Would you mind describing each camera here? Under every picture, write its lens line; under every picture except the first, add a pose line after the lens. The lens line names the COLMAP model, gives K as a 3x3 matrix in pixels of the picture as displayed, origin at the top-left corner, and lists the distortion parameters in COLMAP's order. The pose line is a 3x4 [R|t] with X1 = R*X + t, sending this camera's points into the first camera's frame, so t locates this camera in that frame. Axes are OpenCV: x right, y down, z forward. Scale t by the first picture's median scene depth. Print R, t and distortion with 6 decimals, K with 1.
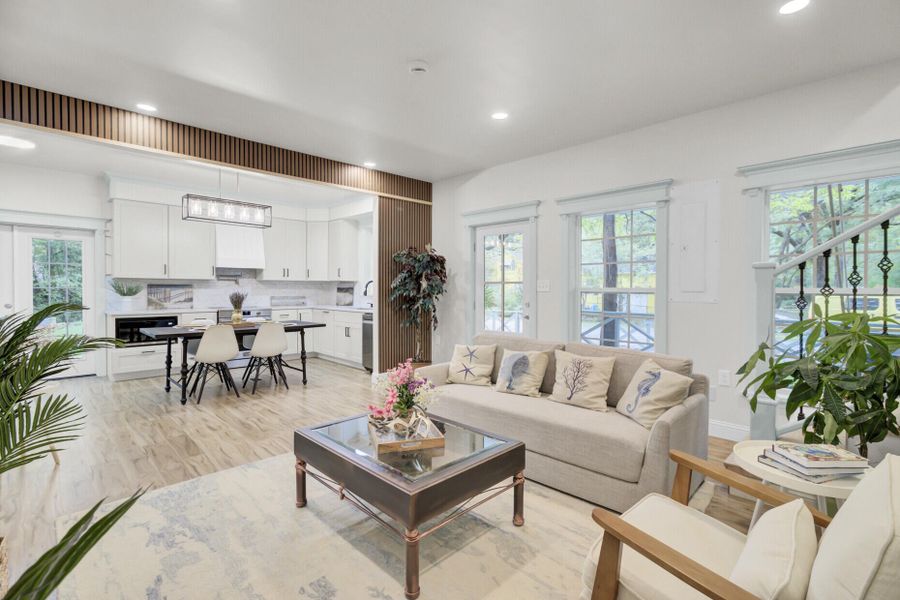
lens RADIAL K [[420.5, 0, 453.8], [0, 420.5, 293.1], [0, 0, 1]] dist [-0.000061, -0.000796]
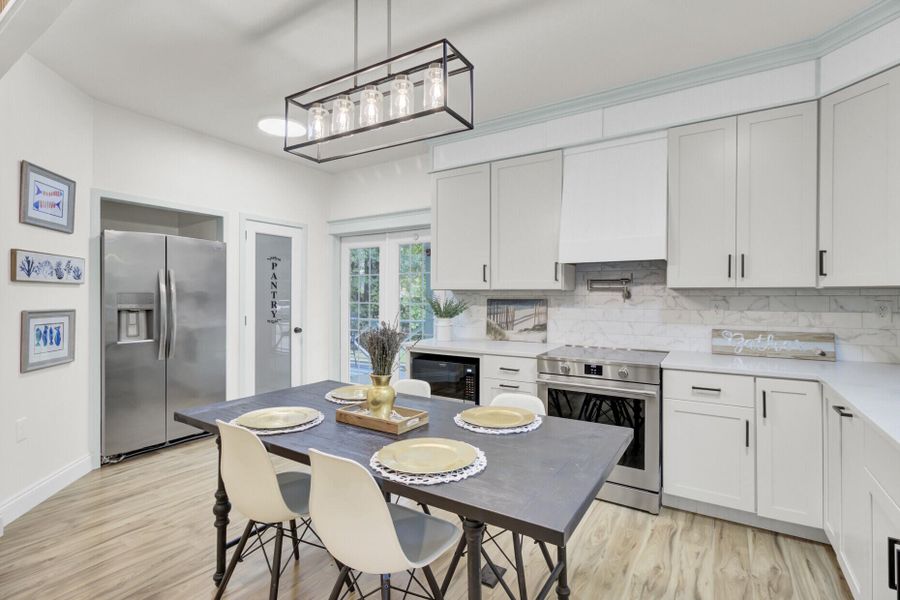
lens RADIAL K [[431.6, 0, 454.7], [0, 431.6, 300.9], [0, 0, 1]] dist [0.002017, 0.000355]
pose [[0.228785, 0.010134, -0.973424, -0.114456], [-0.011669, 0.999903, 0.007667, -0.021828], [0.973407, 0.009605, 0.228881, 0.782137]]
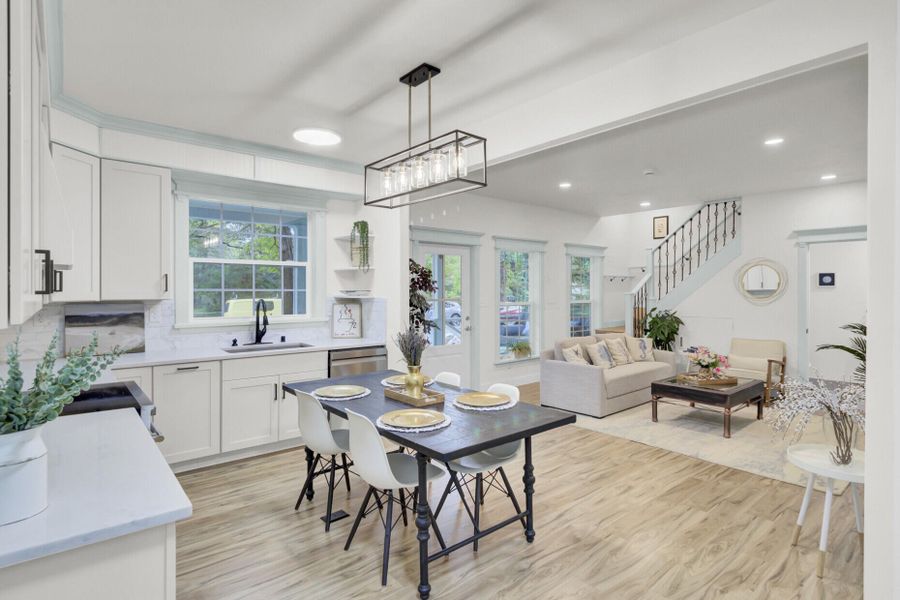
lens RADIAL K [[463.1, 0, 455.0], [0, 463.1, 290.2], [0, 0, 1]] dist [0.000314, 0.000065]
pose [[0.072190, -0.003846, 0.997384, -0.863477], [0.012018, 0.999923, 0.002986, -0.042961], [-0.997319, 0.011771, 0.072230, 0.728285]]
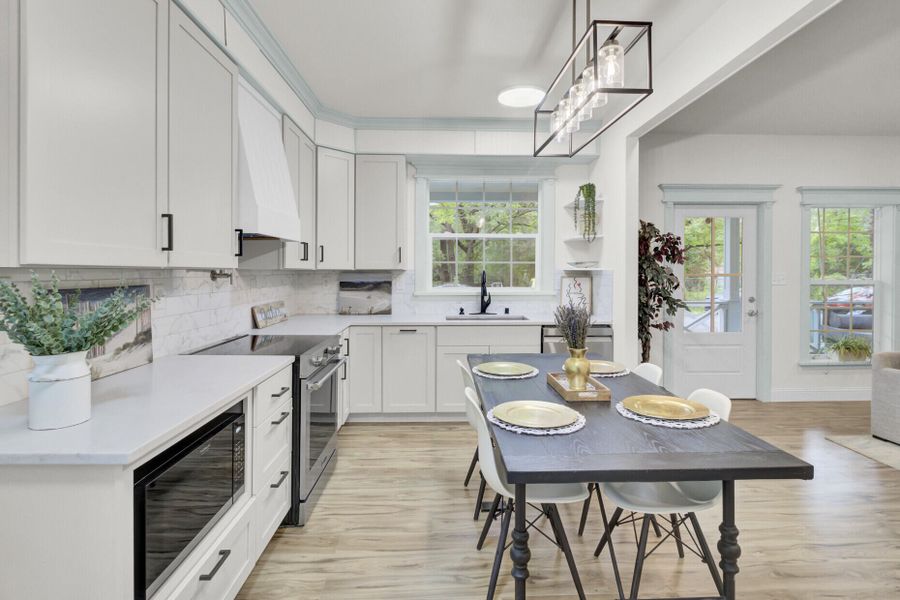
lens RADIAL K [[448.5, 0, 454.9], [0, 448.5, 275.2], [0, 0, 1]] dist [-0.002658, -0.001608]
pose [[0.674509, -0.009713, 0.738203, -0.732661], [0.010724, 0.999937, 0.003358, -0.026849], [-0.738189, 0.005652, 0.674571, 0.637708]]
